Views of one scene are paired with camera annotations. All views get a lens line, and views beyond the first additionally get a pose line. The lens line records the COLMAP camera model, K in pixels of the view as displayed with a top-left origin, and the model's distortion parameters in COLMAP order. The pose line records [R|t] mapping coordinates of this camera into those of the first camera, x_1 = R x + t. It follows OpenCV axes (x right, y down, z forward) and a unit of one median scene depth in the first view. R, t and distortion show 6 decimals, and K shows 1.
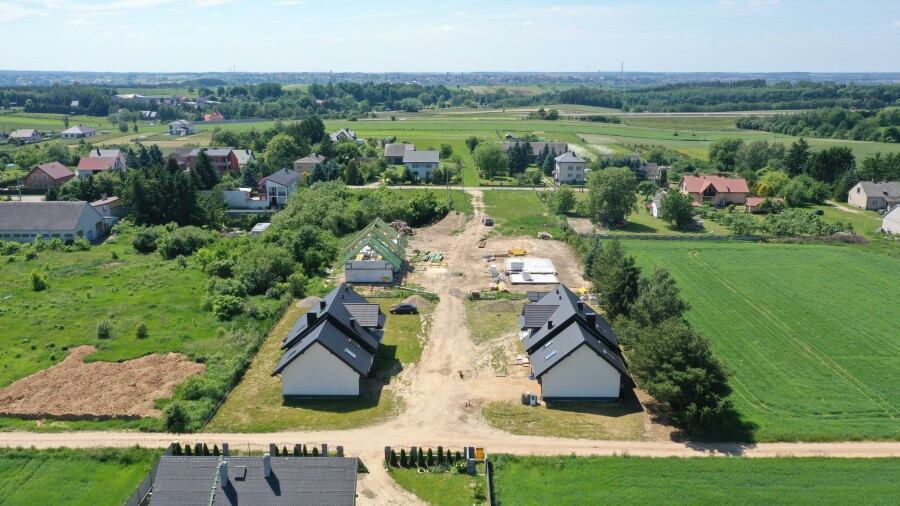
lens RADIAL K [[707.1, 0, 451.1], [0, 707.1, 253.2], [0, 0, 1]] dist [-0.001850, 0.002423]
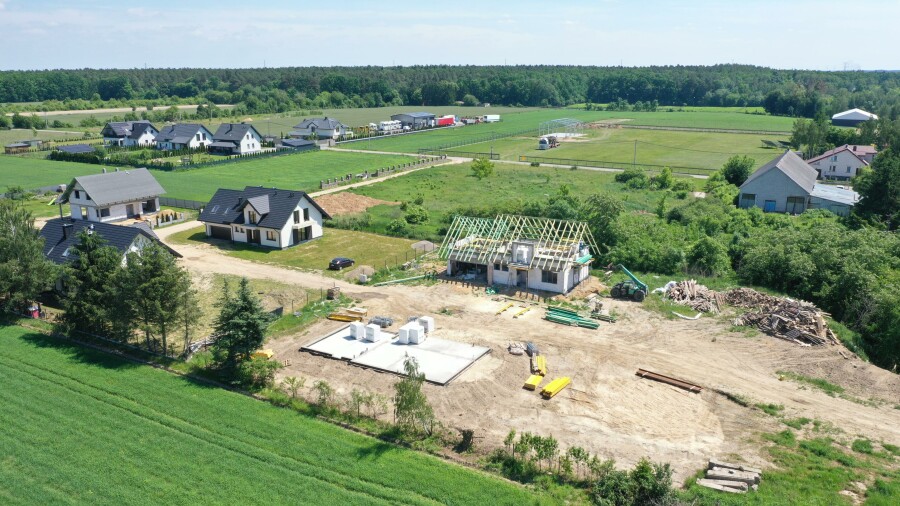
lens RADIAL K [[707.1, 0, 449.7], [0, 707.1, 254.7], [0, 0, 1]] dist [-0.001850, 0.002423]
pose [[-0.484031, 0.223159, -0.846117, 0.279241], [-0.215565, 0.906727, 0.362461, -0.128227], [0.848084, 0.357836, -0.390778, 0.647087]]
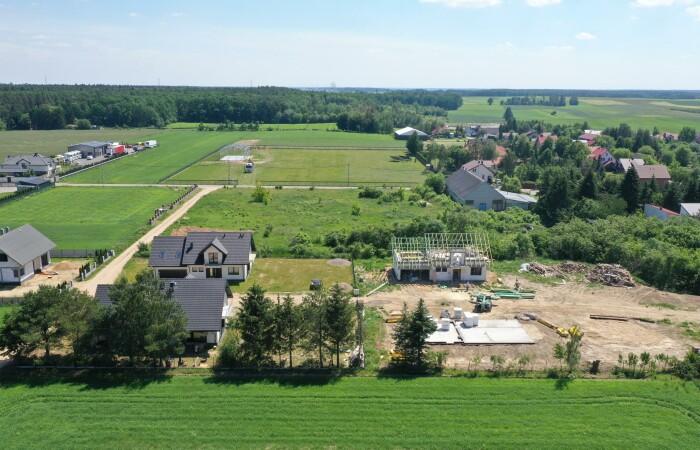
lens RADIAL K [[628.9, 0, 350.0], [0, 628.9, 223.8], [0, 0, 1]] dist [-0.000364, -0.000162]
pose [[0.034711, 0.214601, -0.976085, 0.415167], [-0.256417, 0.945892, 0.198844, -0.105869], [0.965943, 0.243383, 0.087860, 0.412544]]
